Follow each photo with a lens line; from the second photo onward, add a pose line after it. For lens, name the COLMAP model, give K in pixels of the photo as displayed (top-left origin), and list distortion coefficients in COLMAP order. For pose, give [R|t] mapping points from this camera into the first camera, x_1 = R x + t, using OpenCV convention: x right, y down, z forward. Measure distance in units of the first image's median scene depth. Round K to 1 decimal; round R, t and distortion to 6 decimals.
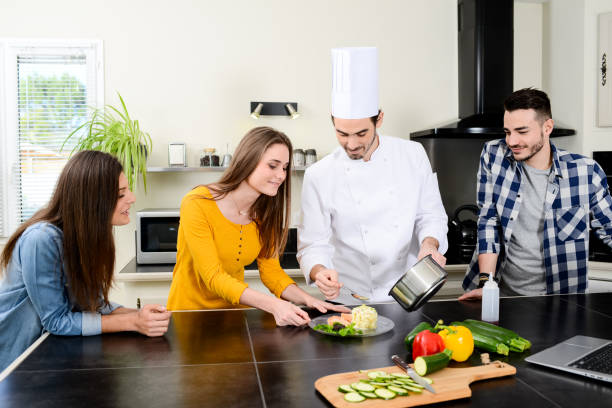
lens RADIAL K [[596.3, 0, 302.3], [0, 596.3, 203.3], [0, 0, 1]] dist [-0.055990, 0.000000]
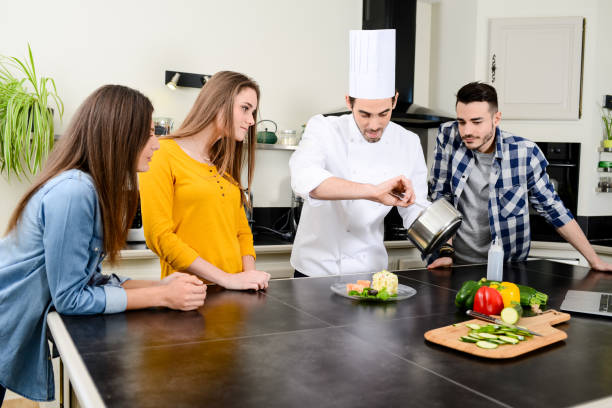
lens RADIAL K [[596.3, 0, 305.0], [0, 596.3, 204.6], [0, 0, 1]] dist [-0.055990, 0.000000]
pose [[0.937513, 0.012558, 0.347724, -0.300308], [-0.016470, 0.999830, 0.008298, 0.041934], [-0.347560, -0.013506, 0.937560, 0.078455]]
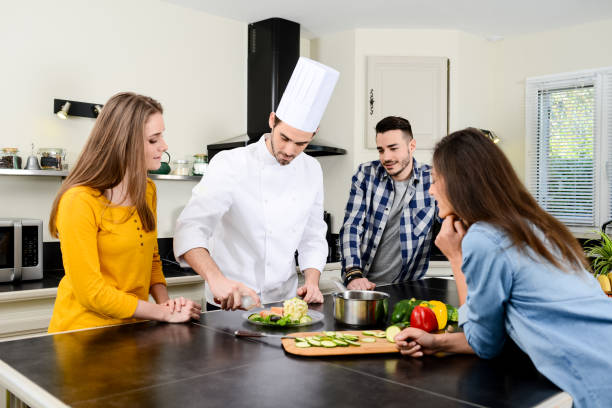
lens RADIAL K [[596.3, 0, 306.6], [0, 596.3, 200.6], [0, 0, 1]] dist [-0.055990, 0.000000]
pose [[0.818127, 0.010505, 0.574942, -0.420976], [0.014729, 0.999122, -0.039216, 0.032089], [-0.574850, 0.040552, 0.817254, 0.104852]]
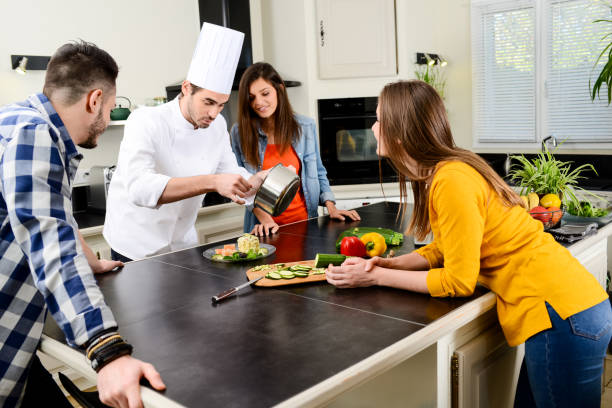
lens RADIAL K [[596.3, 0, 305.6], [0, 596.3, 206.2], [0, 0, 1]] dist [-0.055990, 0.000000]
pose [[0.786303, -0.129354, 0.604149, -0.452982], [0.078562, 0.990833, 0.109898, -0.005704], [-0.612826, -0.038950, 0.789257, 0.007489]]
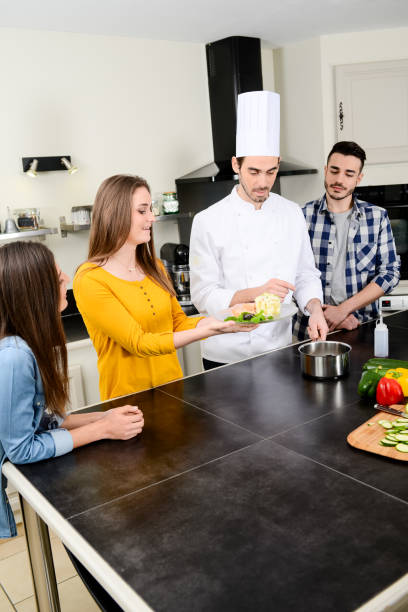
lens RADIAL K [[596.3, 0, 207.4], [0, 596.3, 304.1], [0, 0, 1]] dist [-0.055990, 0.000000]
pose [[0.883755, -0.153359, 0.442106, -0.401466], [0.091024, 0.983065, 0.159054, -0.101756], [-0.459011, -0.100322, 0.882748, 0.076700]]
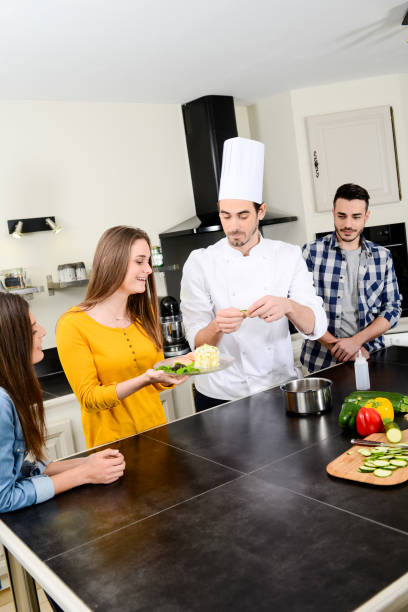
lens RADIAL K [[596.3, 0, 206.0], [0, 596.3, 303.6], [0, 0, 1]] dist [-0.055990, 0.000000]
pose [[0.876437, -0.159855, 0.454209, -0.382247], [0.148705, 0.987033, 0.060439, -0.075495], [-0.457980, 0.014572, 0.888843, 0.044355]]
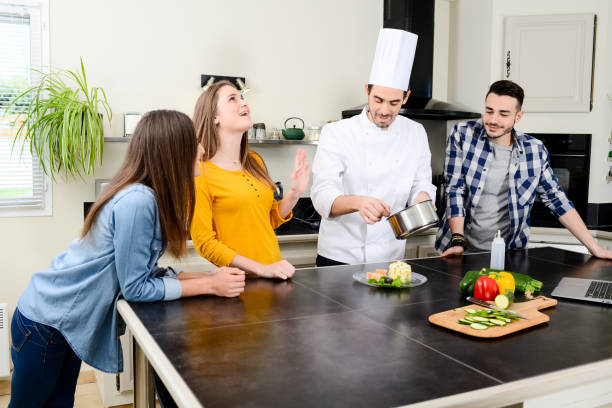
lens RADIAL K [[596.3, 0, 306.0], [0, 596.3, 203.5], [0, 0, 1]] dist [-0.055990, 0.000000]
pose [[0.952335, -0.008615, 0.304933, -0.338083], [-0.004633, 0.999077, 0.042695, 0.007639], [-0.305019, -0.042073, 0.951416, -0.037763]]
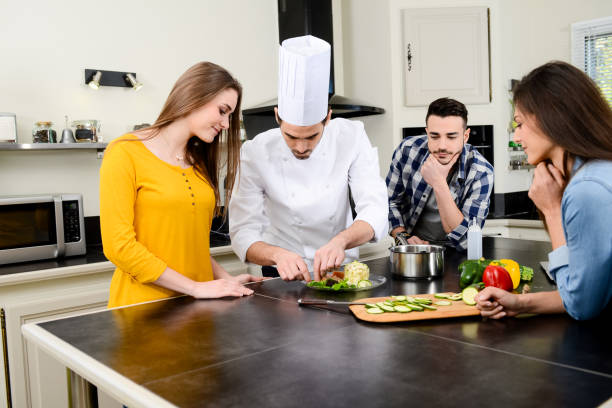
lens RADIAL K [[596.3, 0, 307.5], [0, 596.3, 202.0], [0, 0, 1]] dist [-0.055990, 0.000000]
pose [[0.838661, -0.057907, 0.541567, -0.431088], [0.058034, 0.998172, 0.016860, 0.038495], [-0.541553, 0.017289, 0.840489, 0.168588]]
